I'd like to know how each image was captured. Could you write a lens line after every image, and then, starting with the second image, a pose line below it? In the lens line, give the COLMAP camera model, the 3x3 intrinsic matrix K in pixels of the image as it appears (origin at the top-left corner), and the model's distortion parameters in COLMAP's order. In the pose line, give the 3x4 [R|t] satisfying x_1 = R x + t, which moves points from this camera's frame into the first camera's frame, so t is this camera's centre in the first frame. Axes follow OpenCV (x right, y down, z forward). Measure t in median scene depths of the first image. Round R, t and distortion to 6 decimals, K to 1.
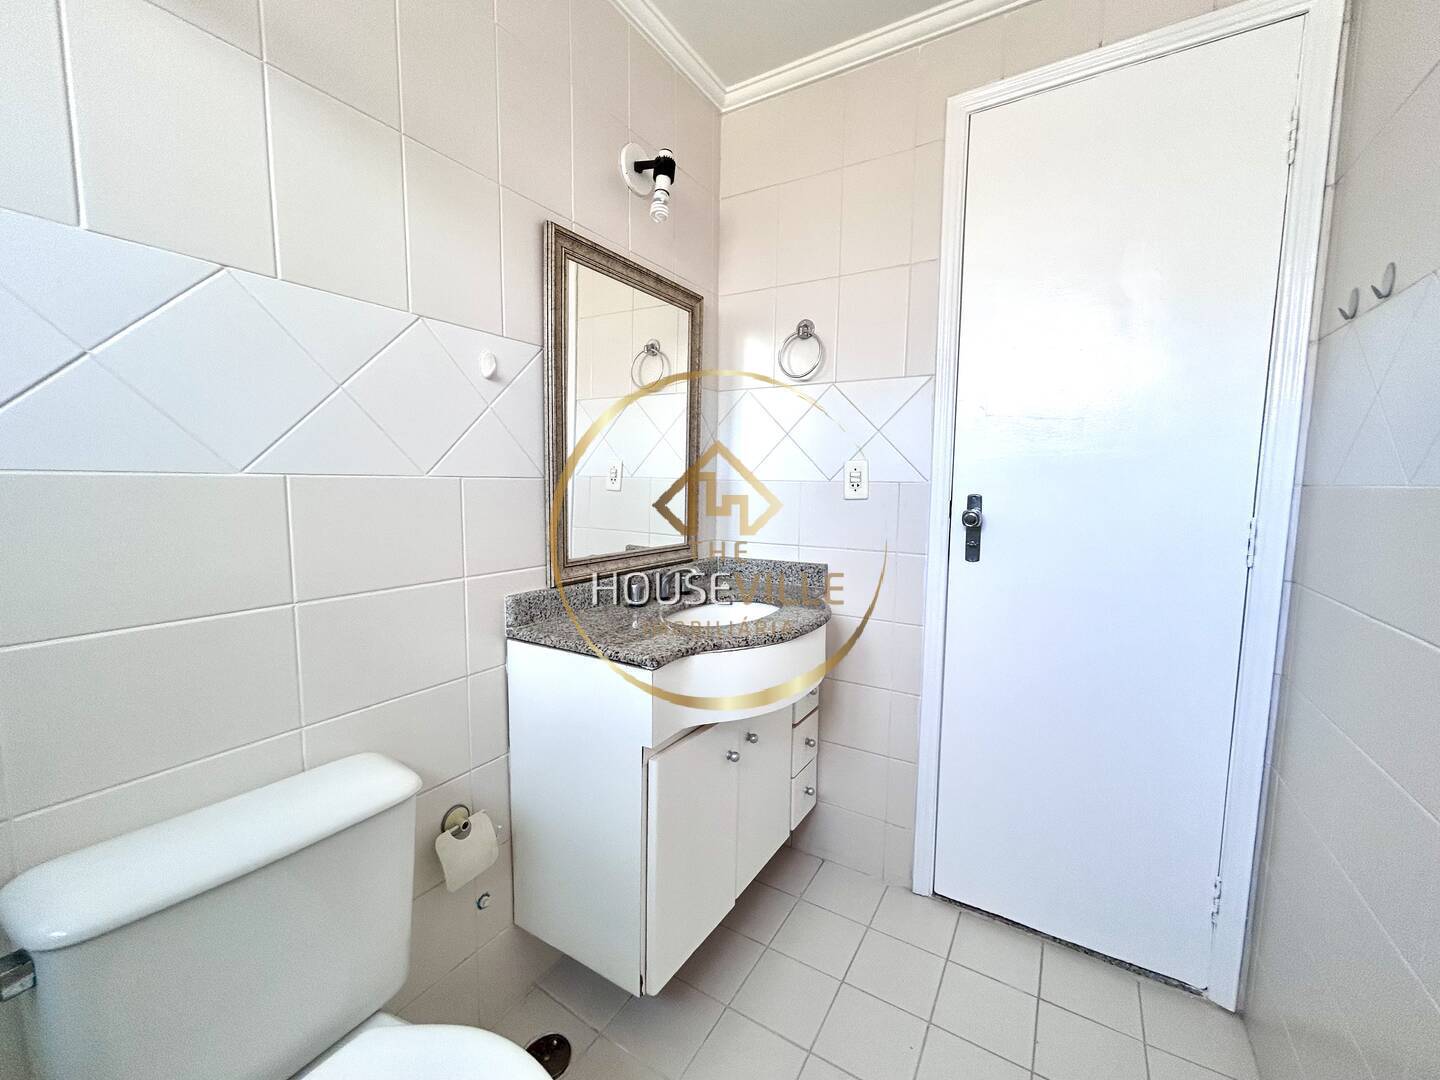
lens RADIAL K [[583.5, 0, 715.5], [0, 583.5, 541.1], [0, 0, 1]] dist [-0.001975, 0.000430]
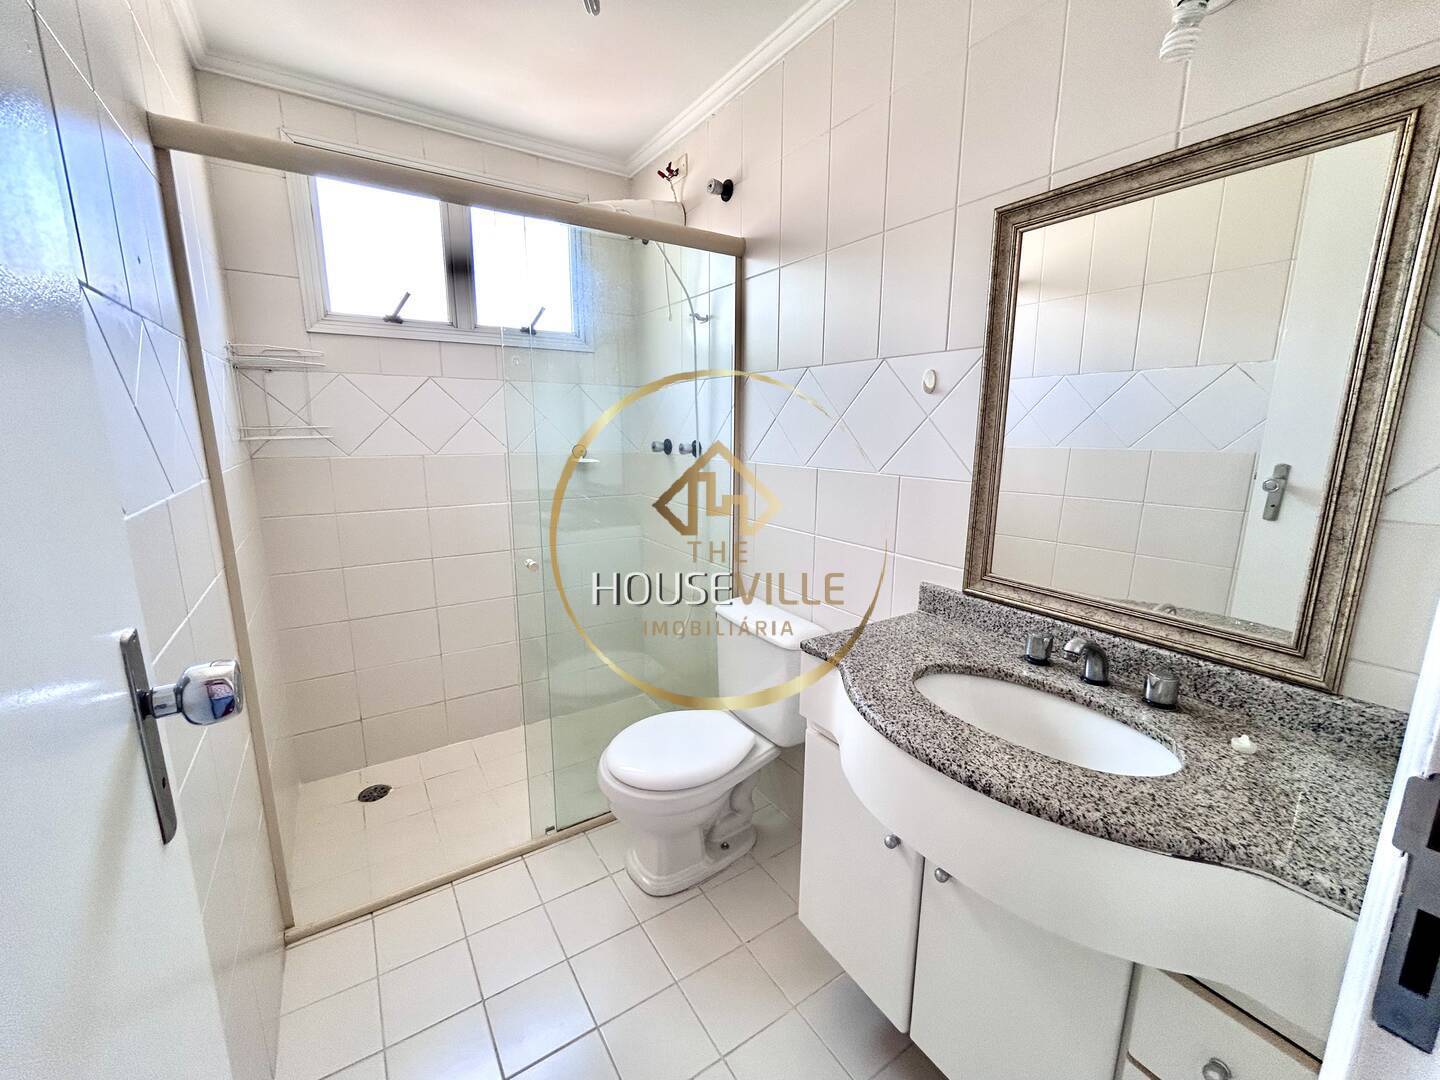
lens RADIAL K [[583.5, 0, 715.5], [0, 583.5, 541.1], [0, 0, 1]] dist [-0.001975, 0.000430]
pose [[-0.428772, 0.159727, -0.889180, 0.770234], [-0.107880, 0.968151, 0.225934, -0.184838], [0.896948, 0.192799, -0.397885, 1.006033]]
